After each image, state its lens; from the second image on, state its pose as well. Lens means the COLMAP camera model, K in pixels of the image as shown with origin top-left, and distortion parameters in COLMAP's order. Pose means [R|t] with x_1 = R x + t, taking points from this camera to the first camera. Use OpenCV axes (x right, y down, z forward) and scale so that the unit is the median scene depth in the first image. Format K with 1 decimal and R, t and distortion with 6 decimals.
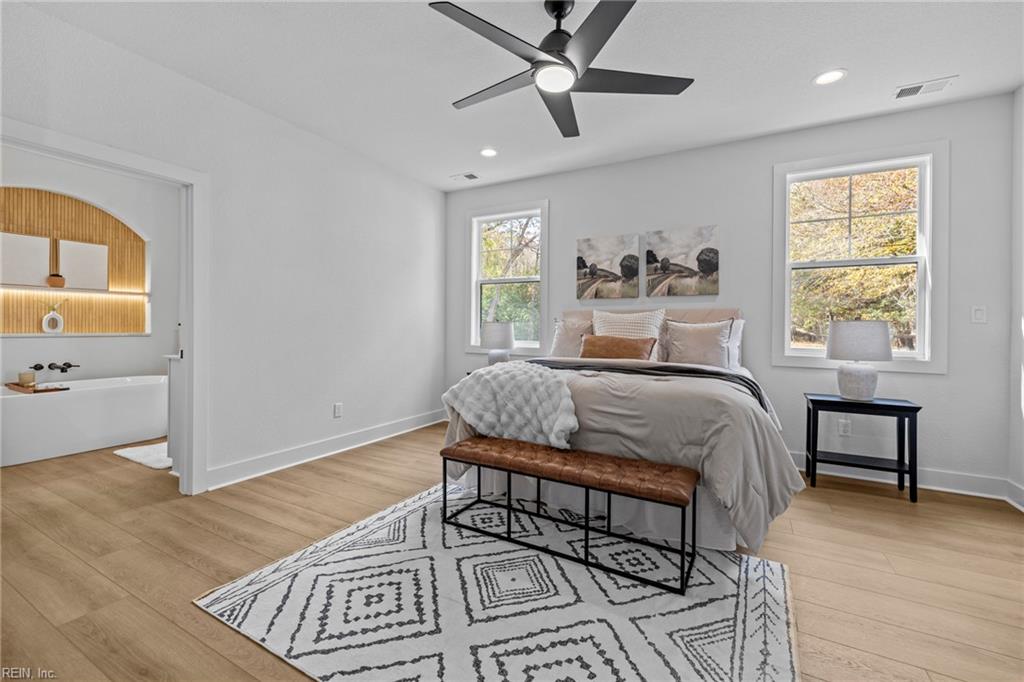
lens RADIAL K [[429.7, 0, 505.2], [0, 429.7, 326.7], [0, 0, 1]] dist [0.002999, -0.000325]
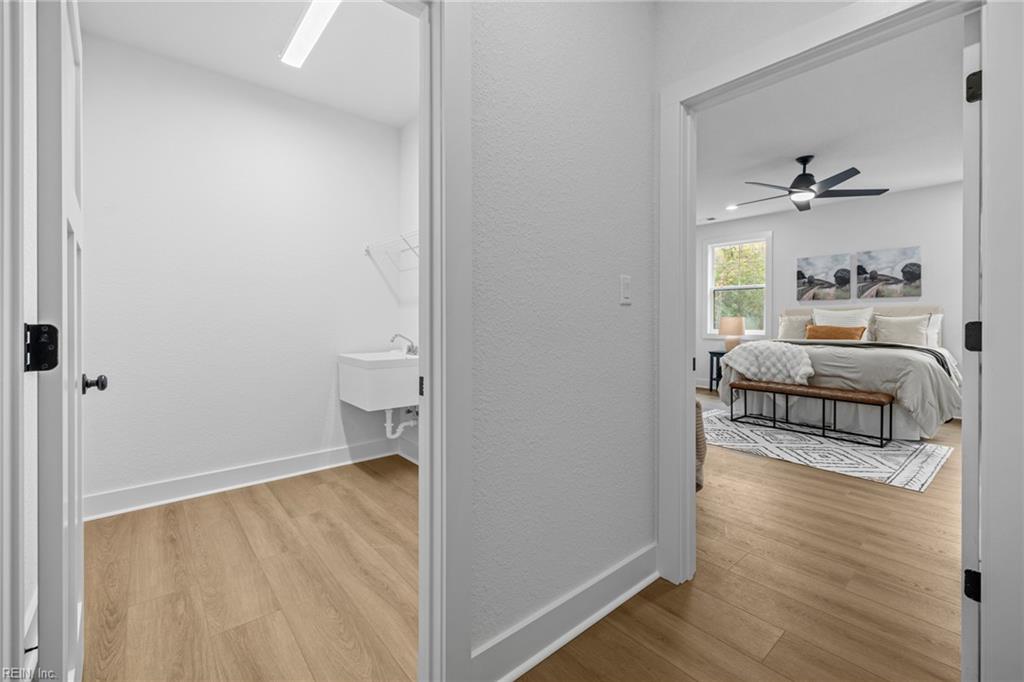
lens RADIAL K [[429.7, 0, 502.0], [0, 429.7, 321.2], [0, 0, 1]] dist [0.002999, -0.000325]
pose [[0.933682, -0.005551, -0.358060, -0.382032], [0.005791, 0.999983, -0.000401, -0.001232], [0.358057, -0.001699, 0.933698, -1.105155]]
